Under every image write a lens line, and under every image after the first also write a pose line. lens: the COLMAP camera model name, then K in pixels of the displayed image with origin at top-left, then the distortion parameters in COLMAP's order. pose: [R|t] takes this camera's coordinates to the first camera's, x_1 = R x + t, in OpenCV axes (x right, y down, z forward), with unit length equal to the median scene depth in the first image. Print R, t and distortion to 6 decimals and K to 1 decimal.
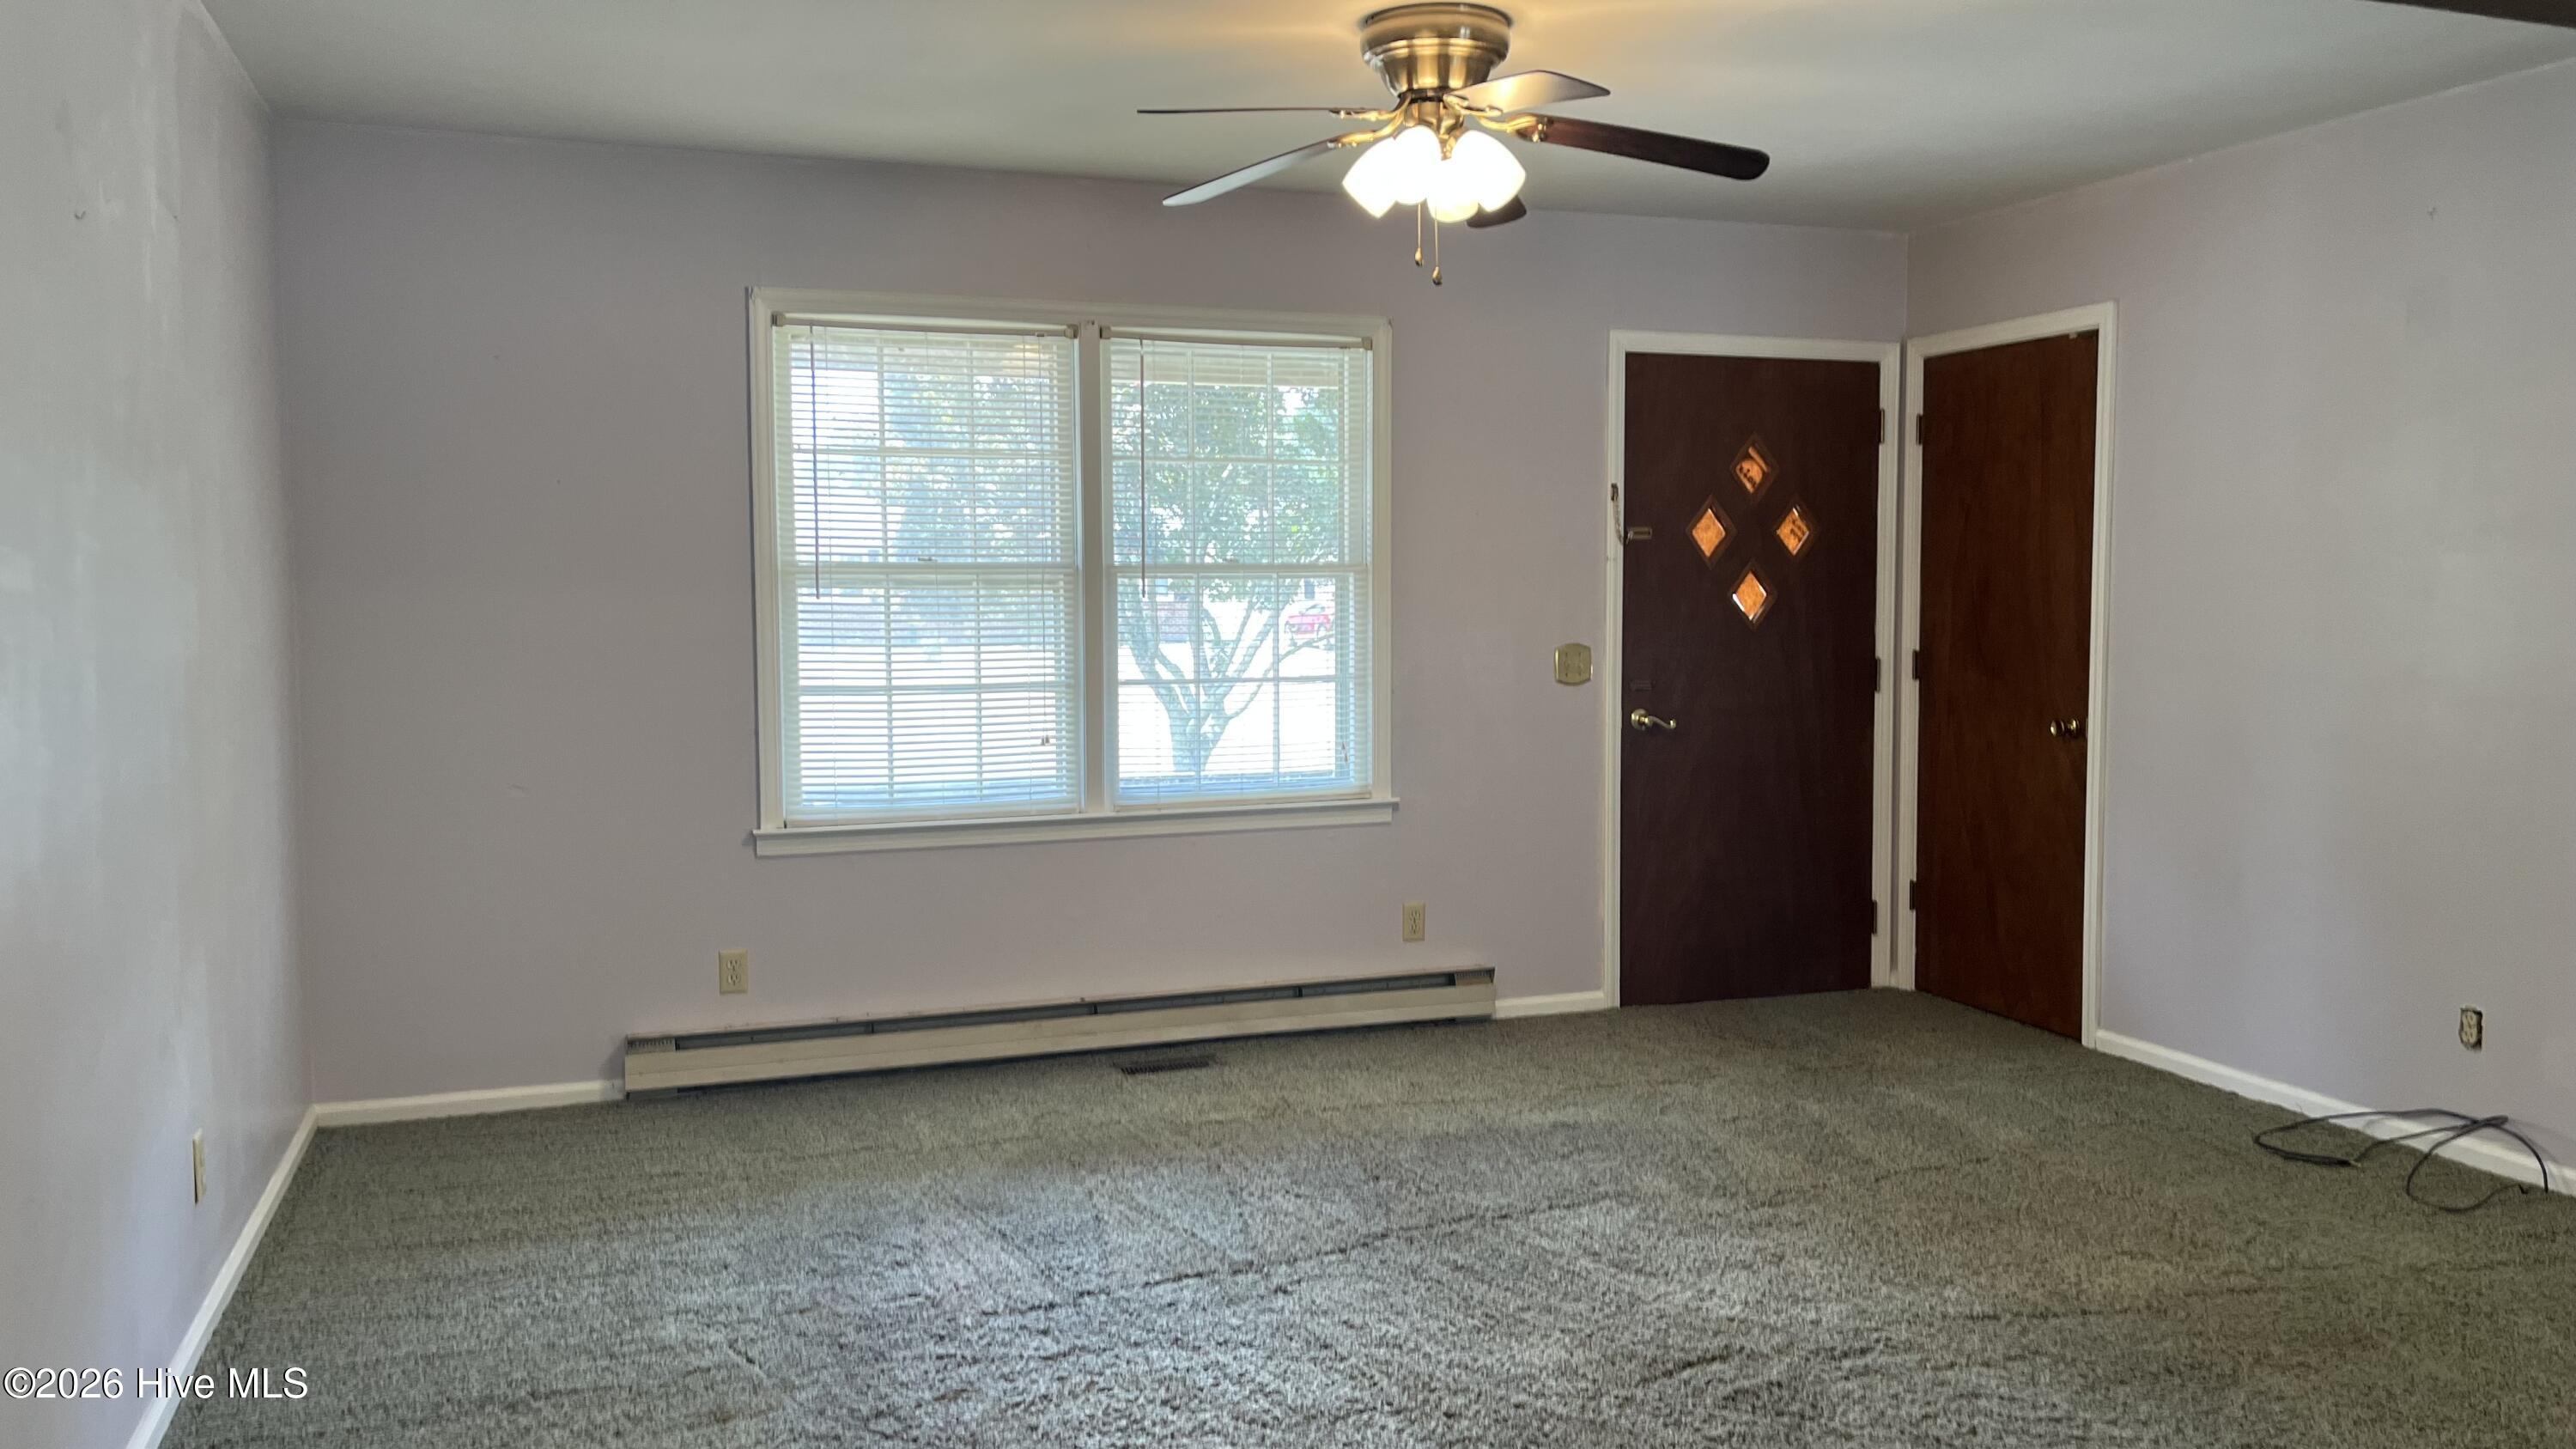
lens RADIAL K [[1984.3, 0, 1310.3], [0, 1984.3, 714.6], [0, 0, 1]] dist [0.045100, -0.012243]
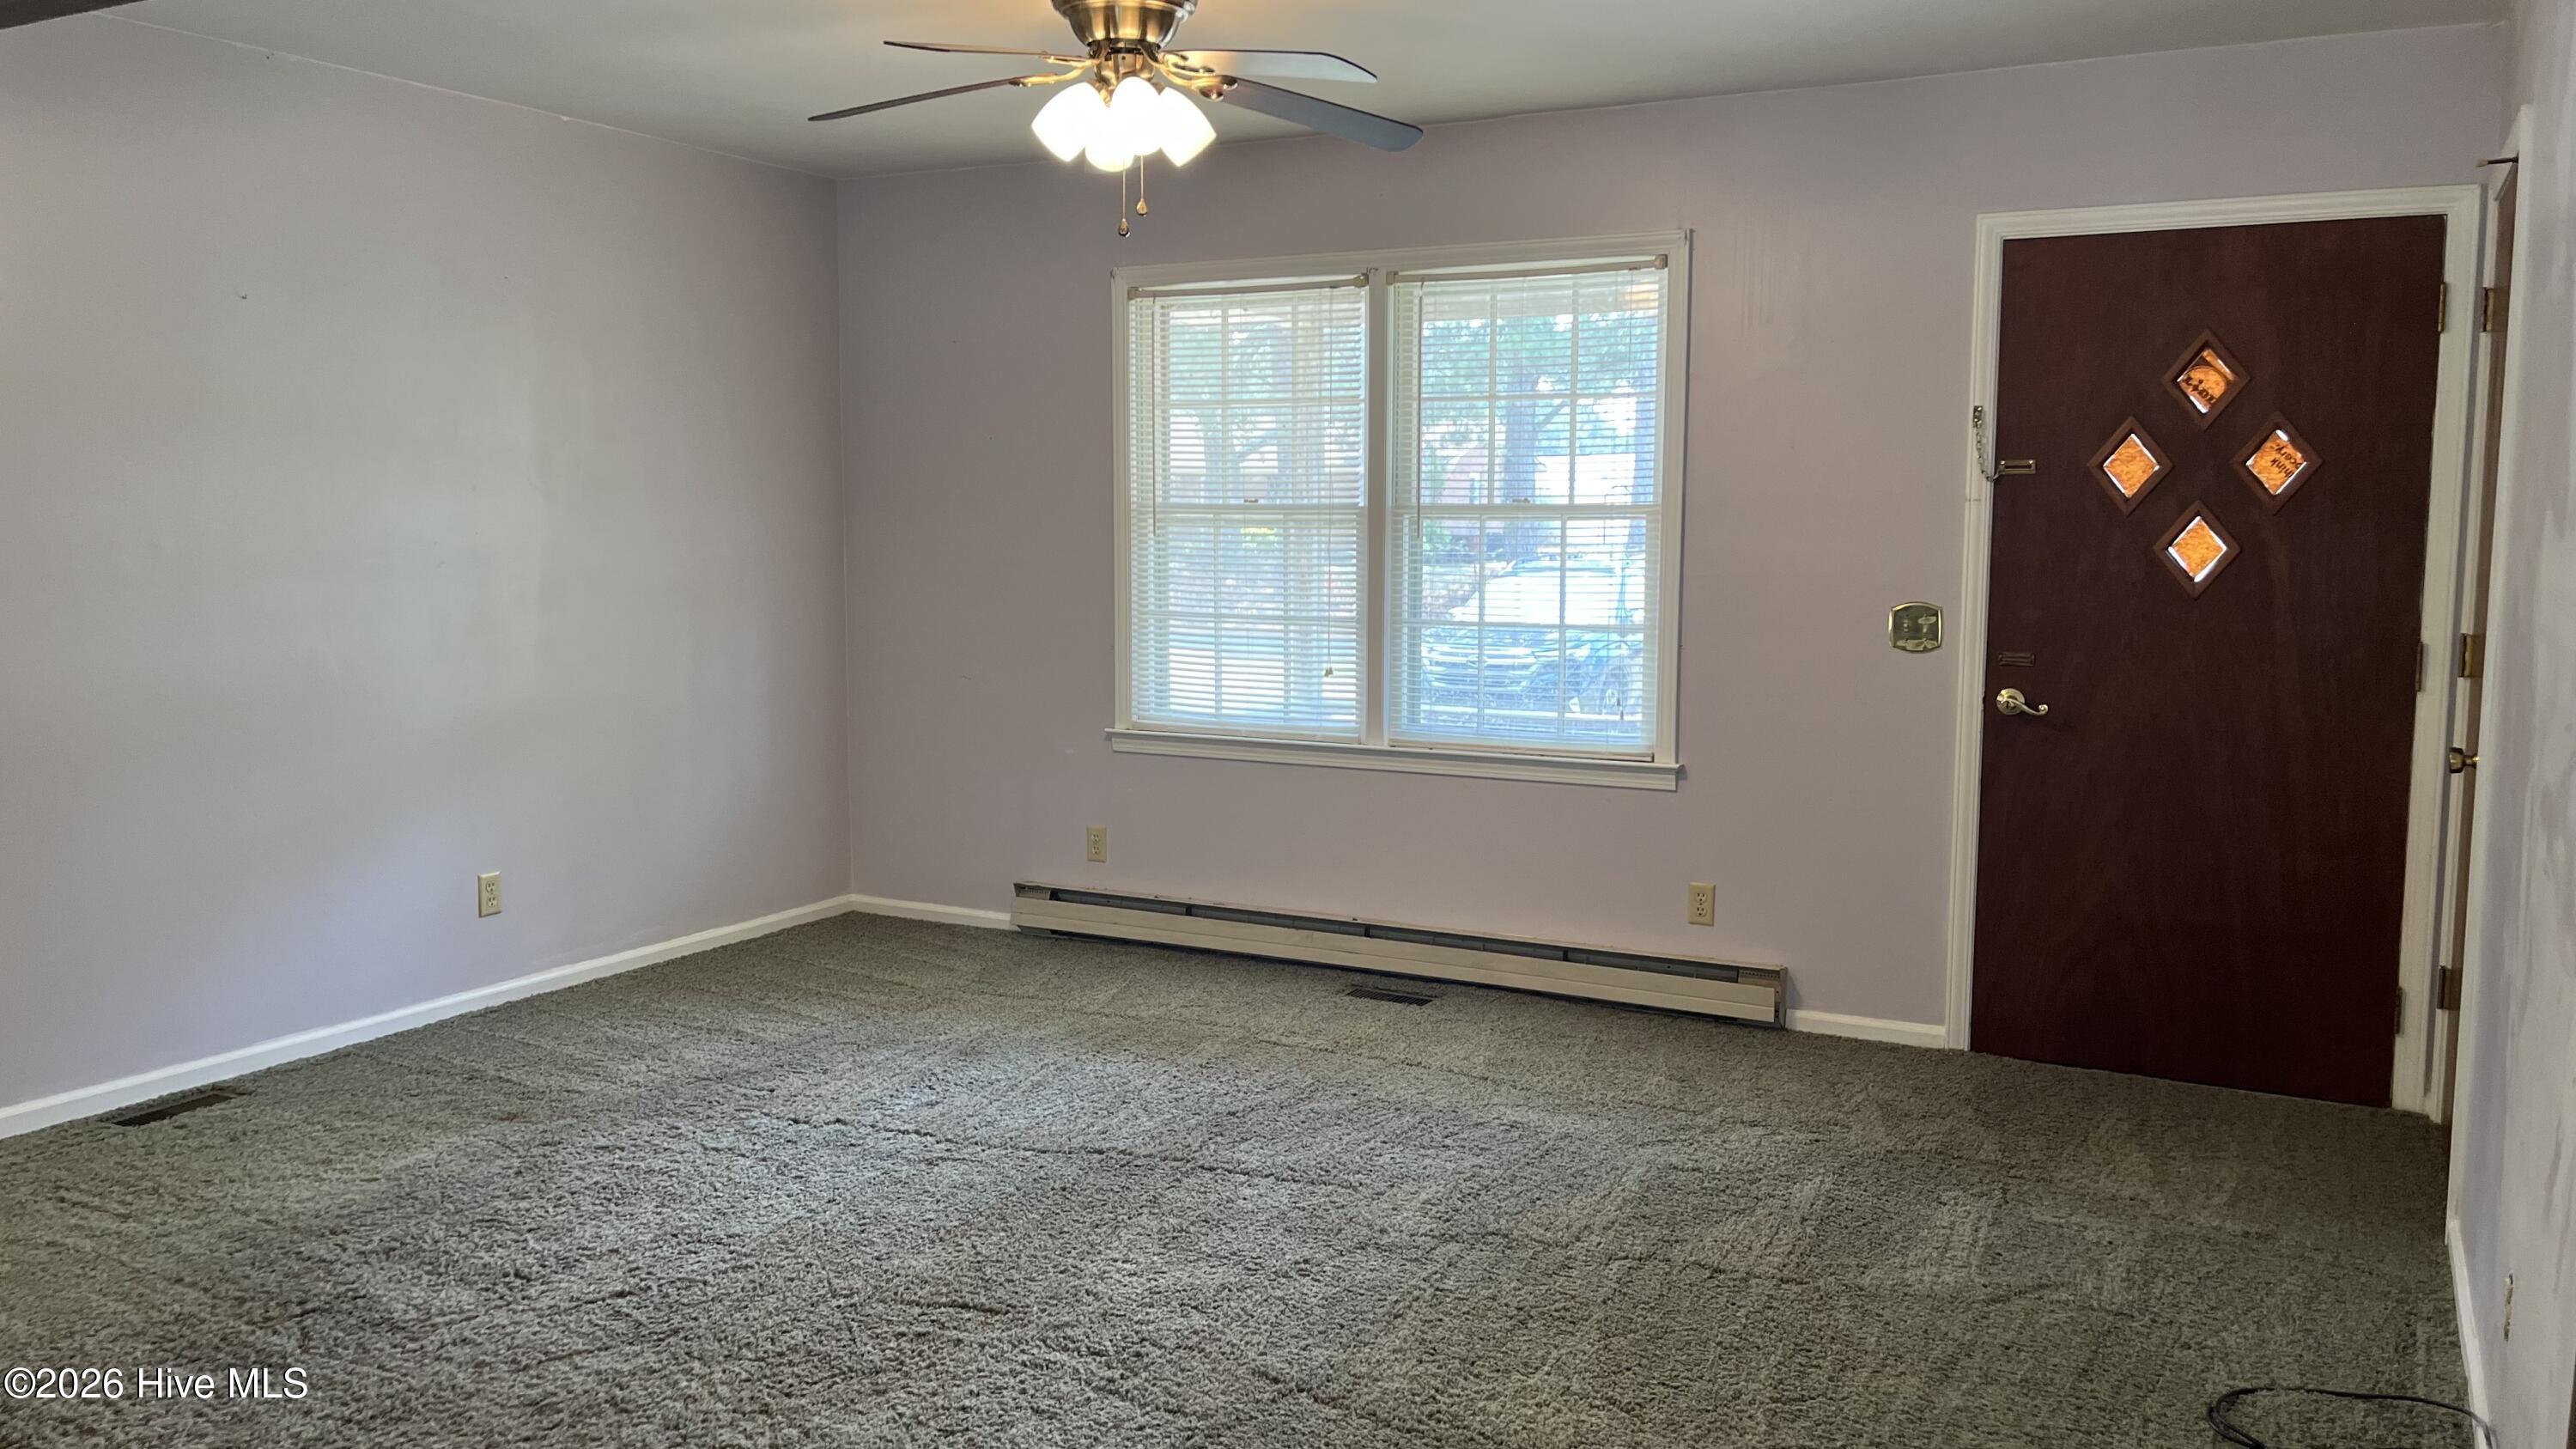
lens RADIAL K [[1984.3, 0, 1302.5], [0, 1984.3, 728.8], [0, 0, 1]] dist [0.045100, -0.012243]
pose [[0.662437, 0.090948, -0.743576, 0.628538], [-0.055876, 0.995837, 0.072024, -0.031169], [0.747031, -0.006163, 0.664761, 0.275480]]
